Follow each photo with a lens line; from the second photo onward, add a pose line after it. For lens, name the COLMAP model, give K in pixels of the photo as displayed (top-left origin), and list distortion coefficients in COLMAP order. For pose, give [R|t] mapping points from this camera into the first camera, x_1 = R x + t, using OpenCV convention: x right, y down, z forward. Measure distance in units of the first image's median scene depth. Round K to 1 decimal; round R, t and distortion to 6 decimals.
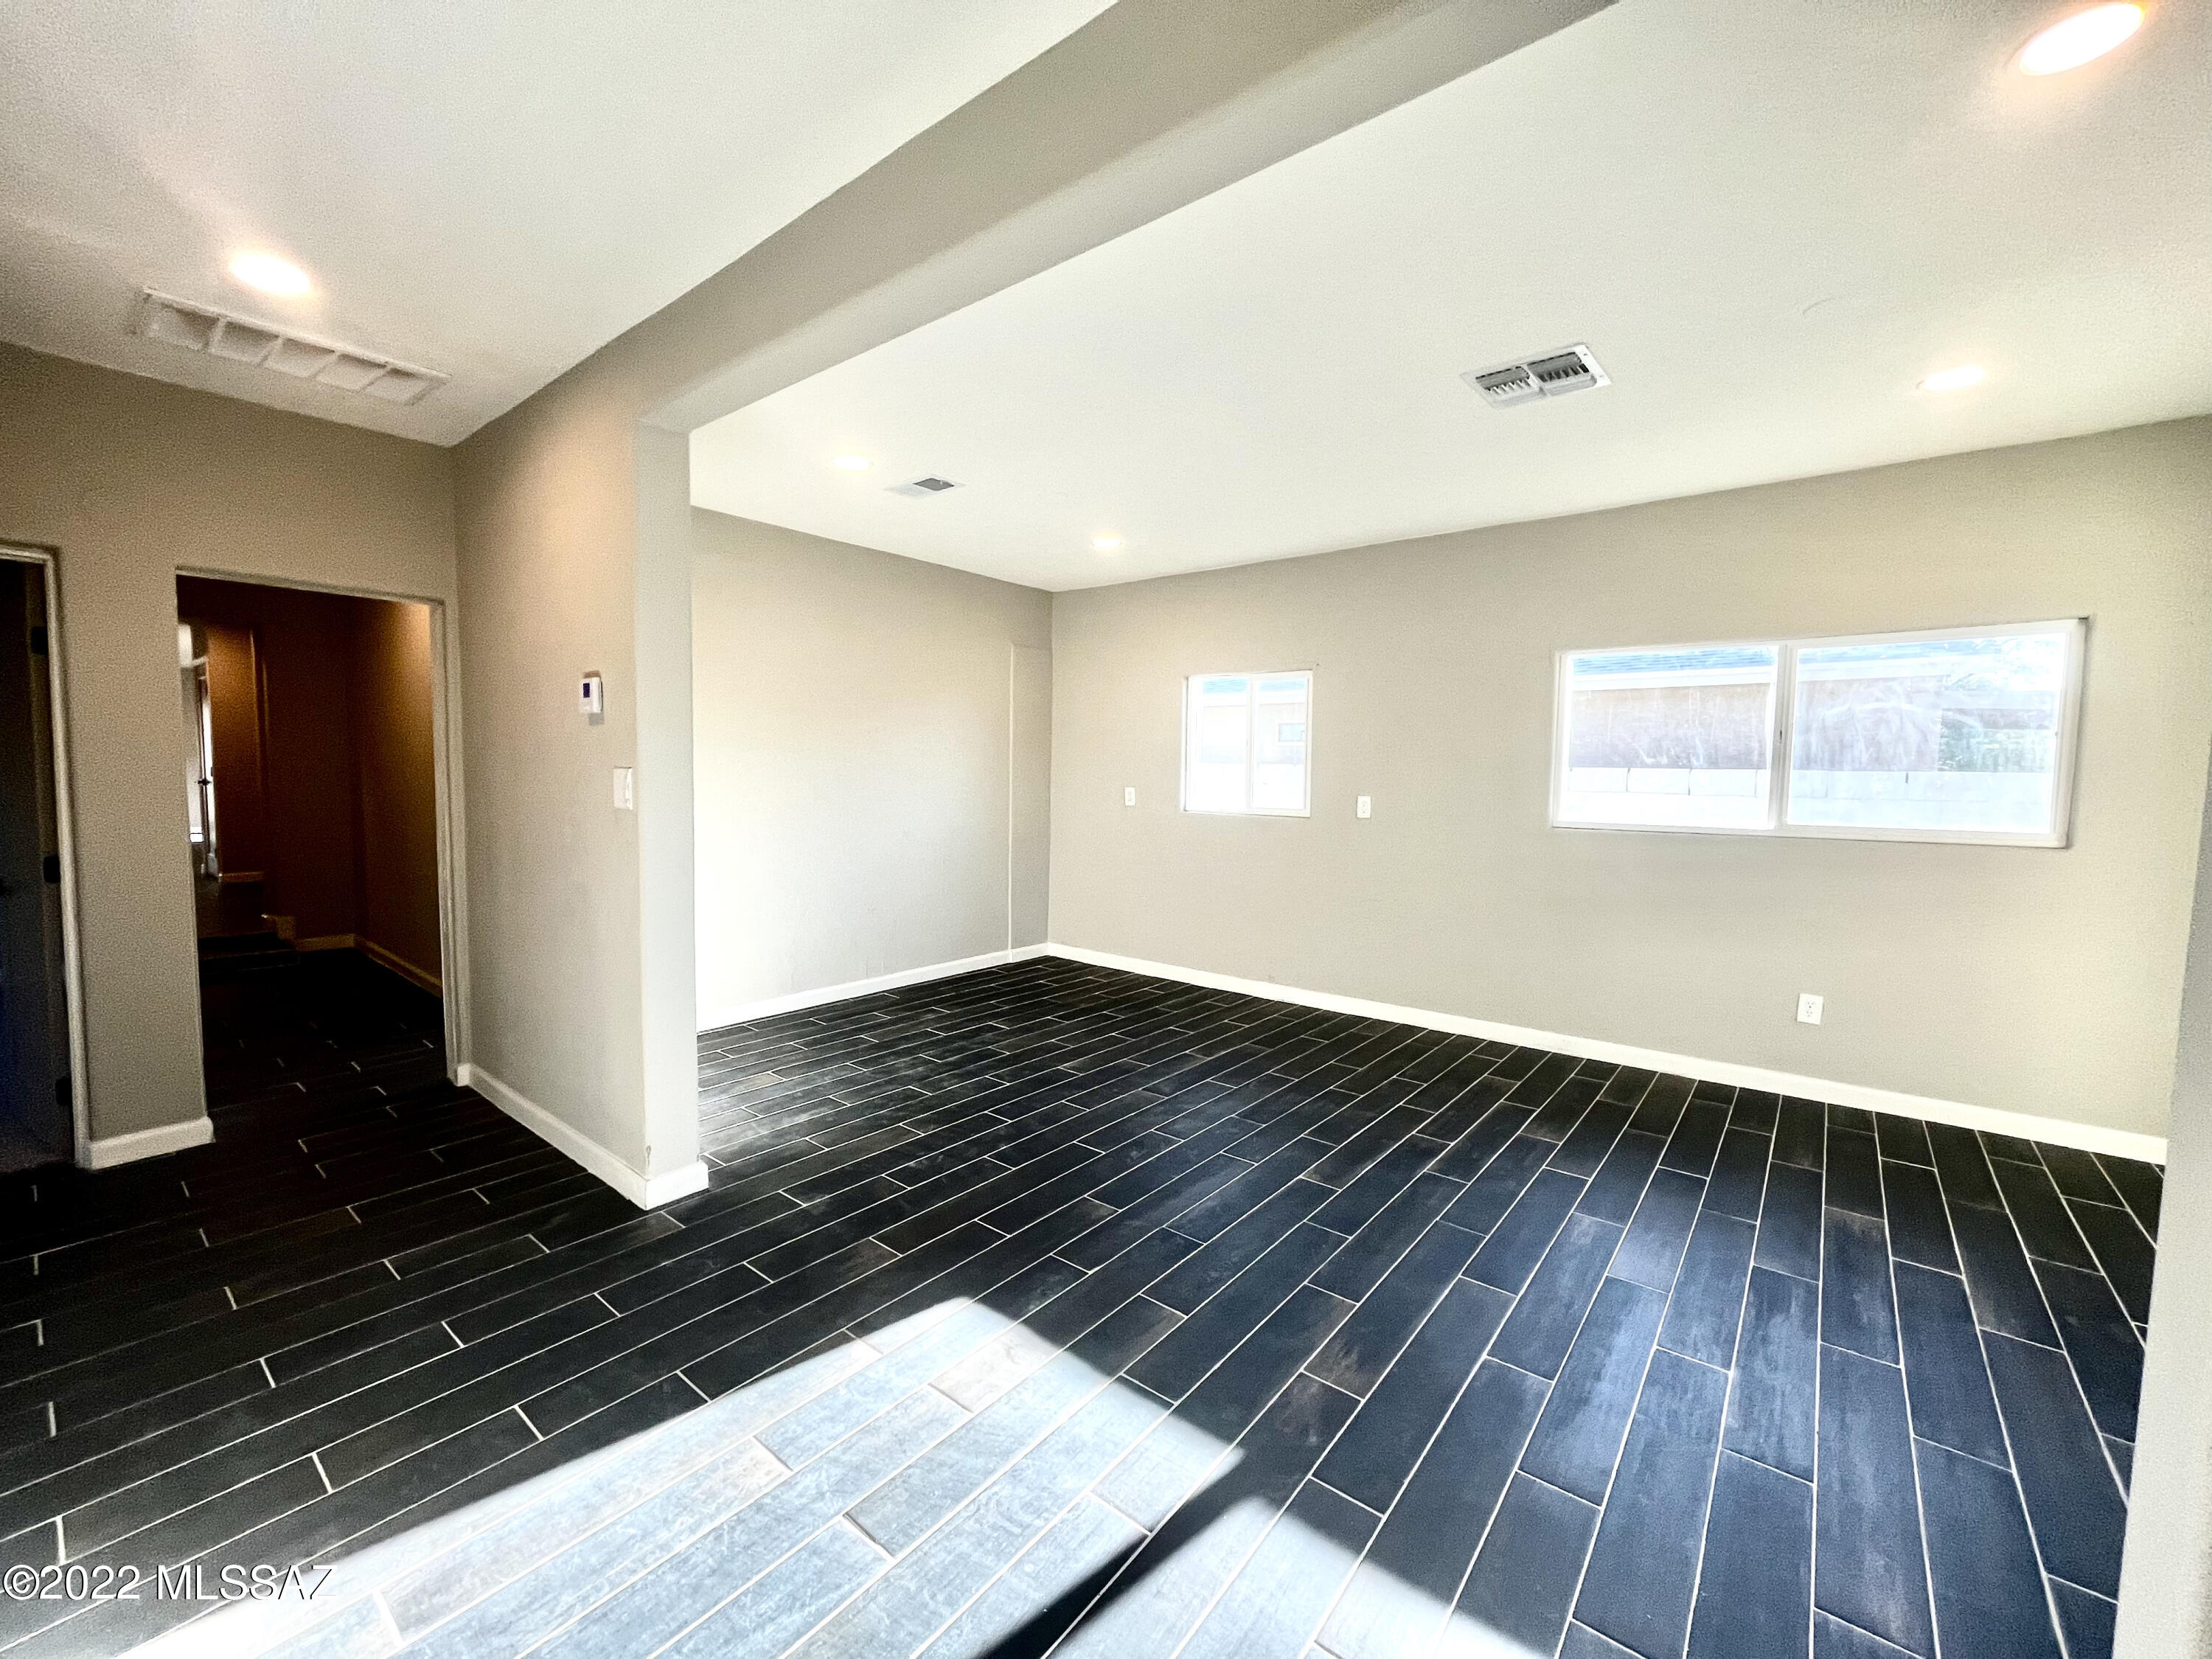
lens RADIAL K [[894.4, 0, 1097.0], [0, 894.4, 825.1], [0, 0, 1]] dist [-0.003982, 0.000356]
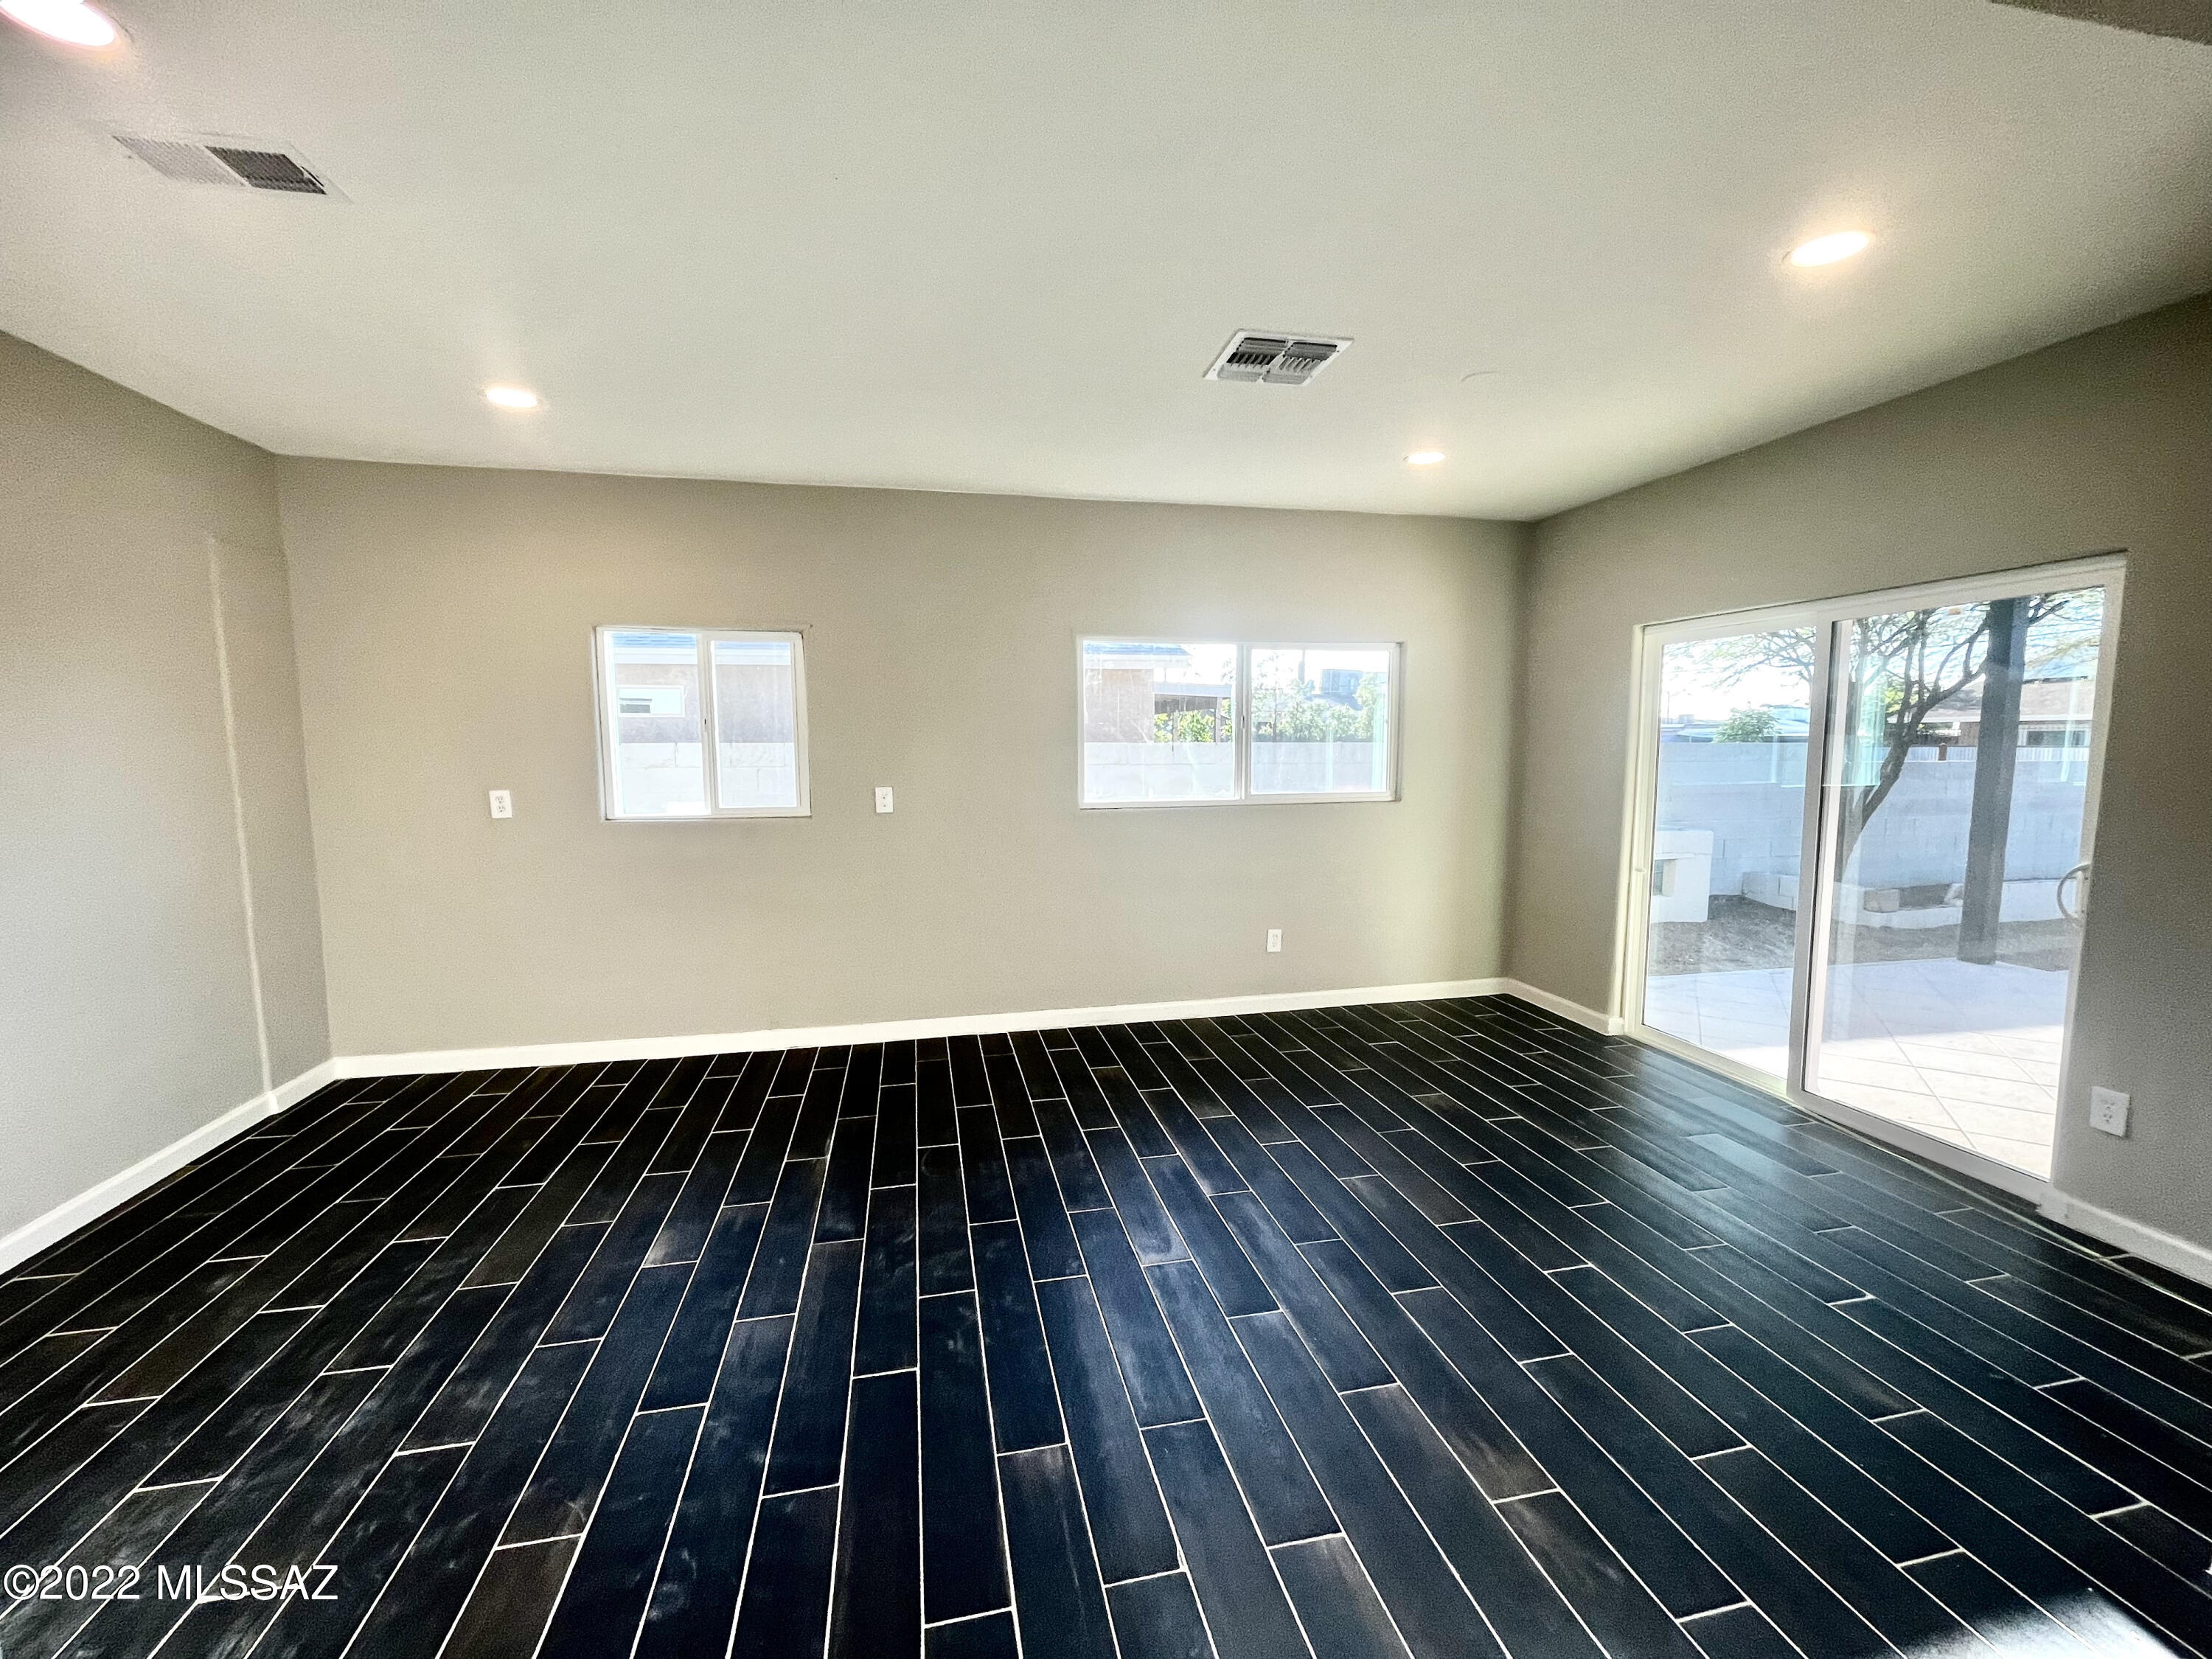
lens RADIAL K [[894.4, 0, 1107.2], [0, 894.4, 830.4], [0, 0, 1]] dist [-0.003982, 0.000356]
pose [[0.620674, -0.096461, 0.778112, -0.289645], [0.058851, 0.995335, 0.076446, -0.053977], [-0.781857, -0.001656, 0.623456, 0.366636]]
